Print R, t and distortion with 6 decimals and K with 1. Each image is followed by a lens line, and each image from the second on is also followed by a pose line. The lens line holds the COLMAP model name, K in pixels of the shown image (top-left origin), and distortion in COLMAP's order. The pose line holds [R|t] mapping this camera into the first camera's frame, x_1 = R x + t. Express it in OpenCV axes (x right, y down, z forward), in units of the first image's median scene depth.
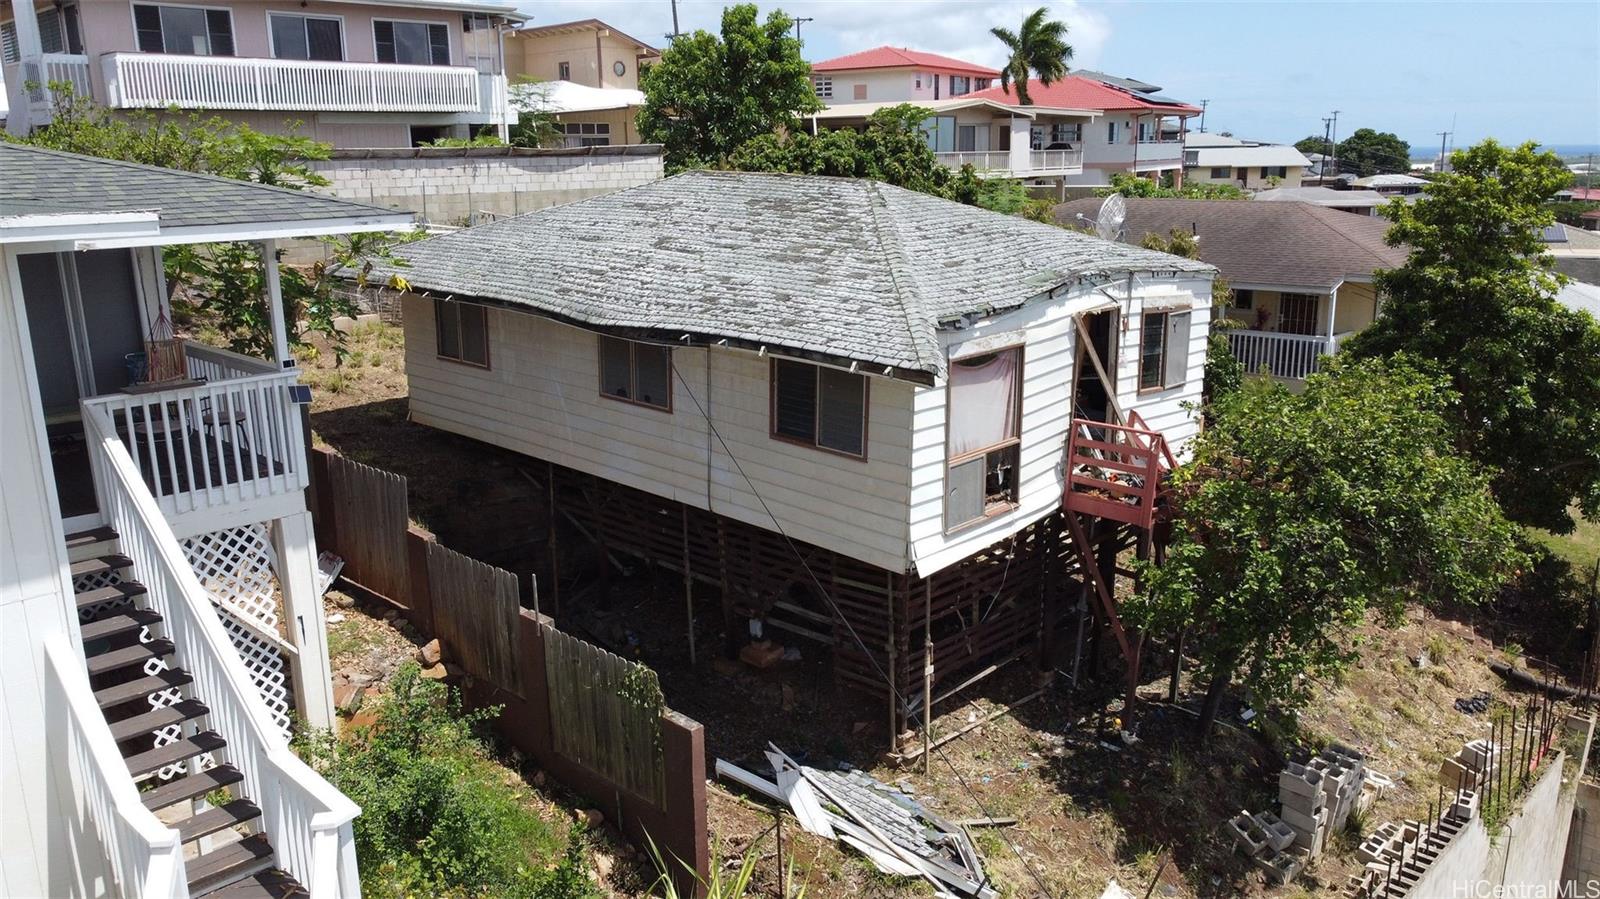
lens RADIAL K [[1200.0, 0, 796.4], [0, 1200.0, 448.5], [0, 0, 1]] dist [-0.008470, -0.001095]
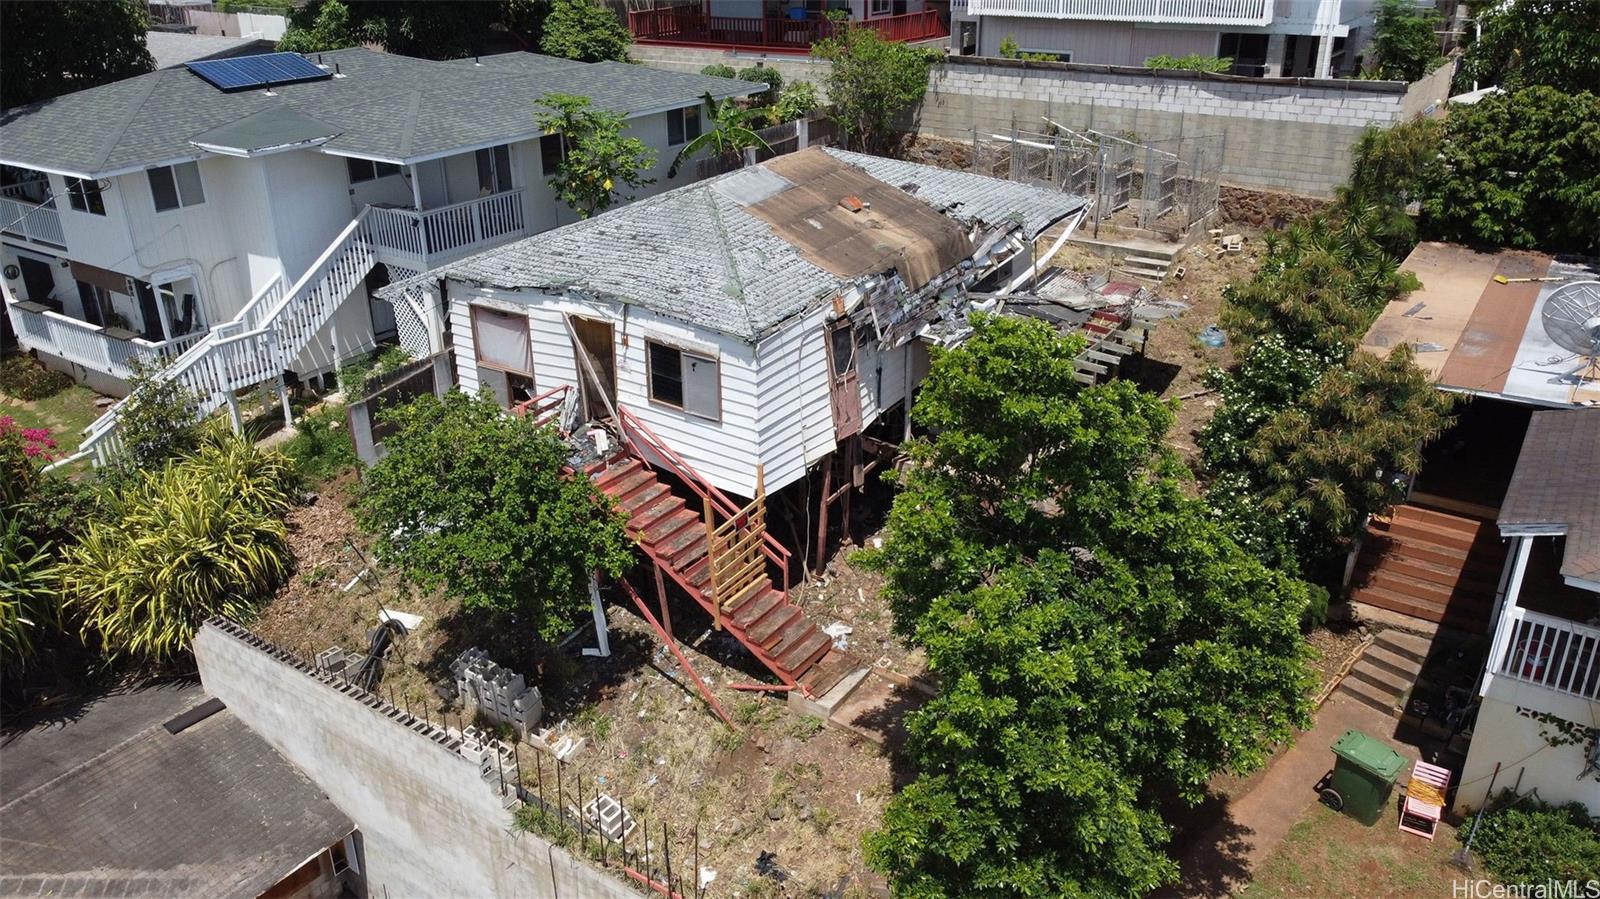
lens RADIAL K [[1200.0, 0, 796.8], [0, 1200.0, 451.2], [0, 0, 1]] dist [-0.008470, -0.001095]
pose [[0.175158, 0.419289, -0.890795, 0.802125], [-0.227032, 0.897600, 0.377850, -0.280130], [0.958006, 0.136055, 0.252414, 0.461807]]
